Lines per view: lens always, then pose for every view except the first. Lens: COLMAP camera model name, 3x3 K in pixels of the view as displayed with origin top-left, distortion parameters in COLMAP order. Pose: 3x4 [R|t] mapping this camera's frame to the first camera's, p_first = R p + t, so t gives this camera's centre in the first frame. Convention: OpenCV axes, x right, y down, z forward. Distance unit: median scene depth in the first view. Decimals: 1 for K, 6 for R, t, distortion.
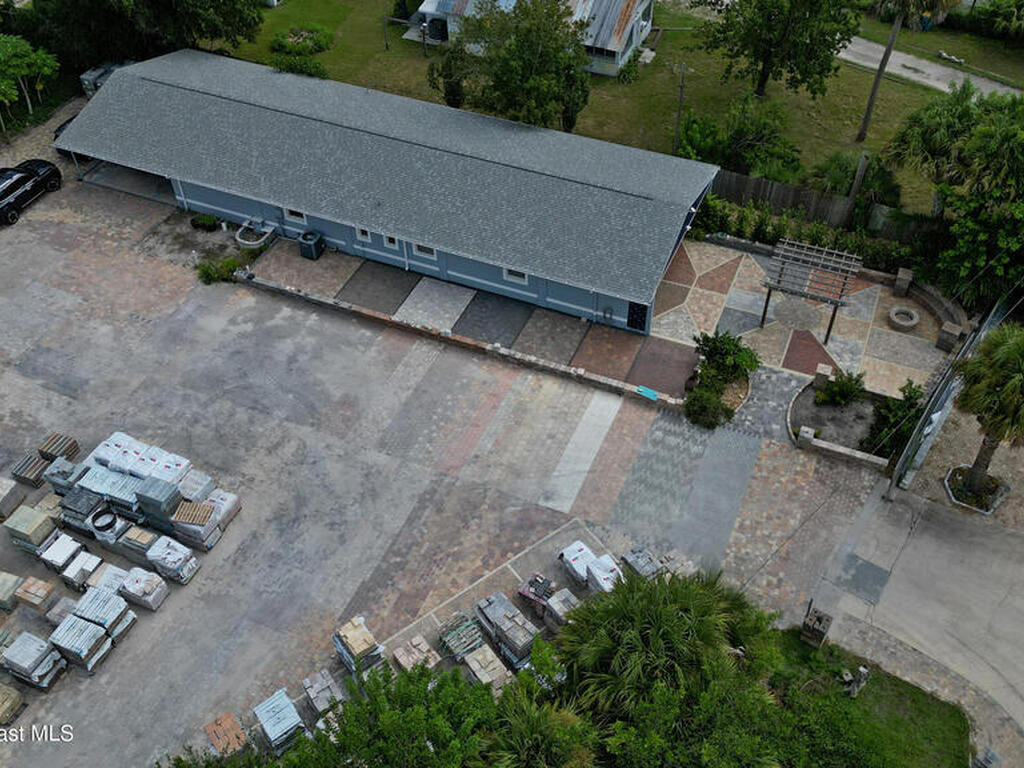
lens RADIAL K [[1013.7, 0, 528.4], [0, 1013.7, 353.9], [0, 0, 1]] dist [0.098579, -0.169419]
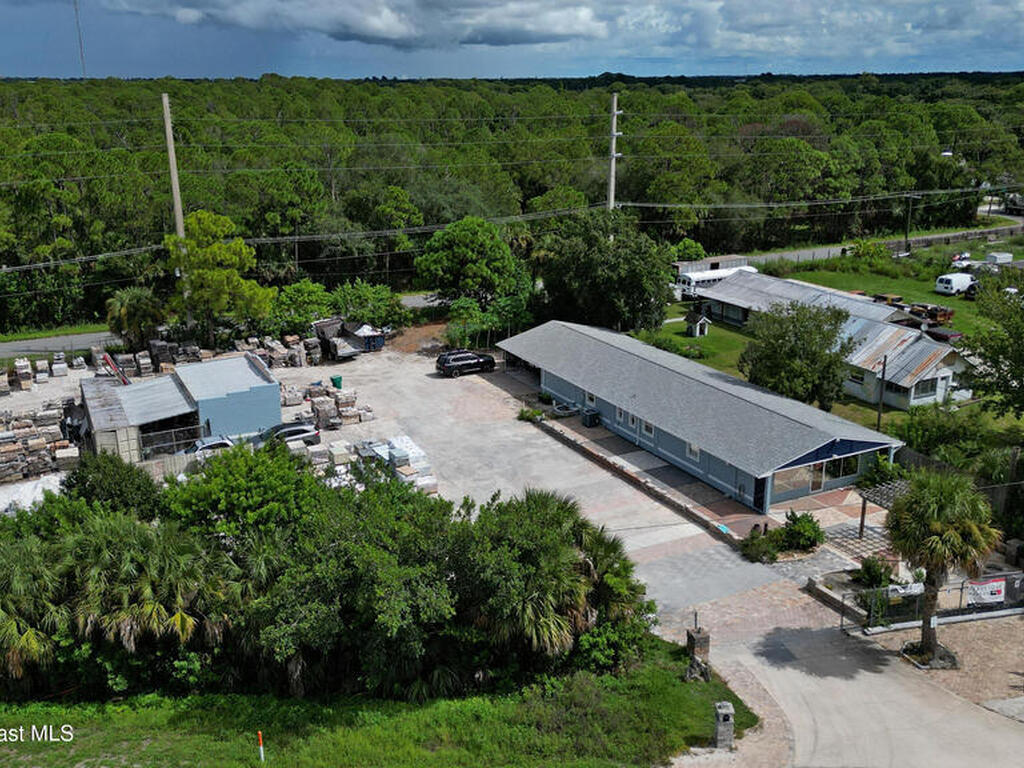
lens RADIAL K [[968.6, 0, 488.0], [0, 968.6, 379.1], [0, 0, 1]] dist [0.090889, -0.150772]
pose [[0.760094, 0.190297, -0.621324, 0.559953], [-0.447734, 0.846340, -0.288518, 0.331098], [0.470948, 0.497489, 0.728501, -0.113233]]
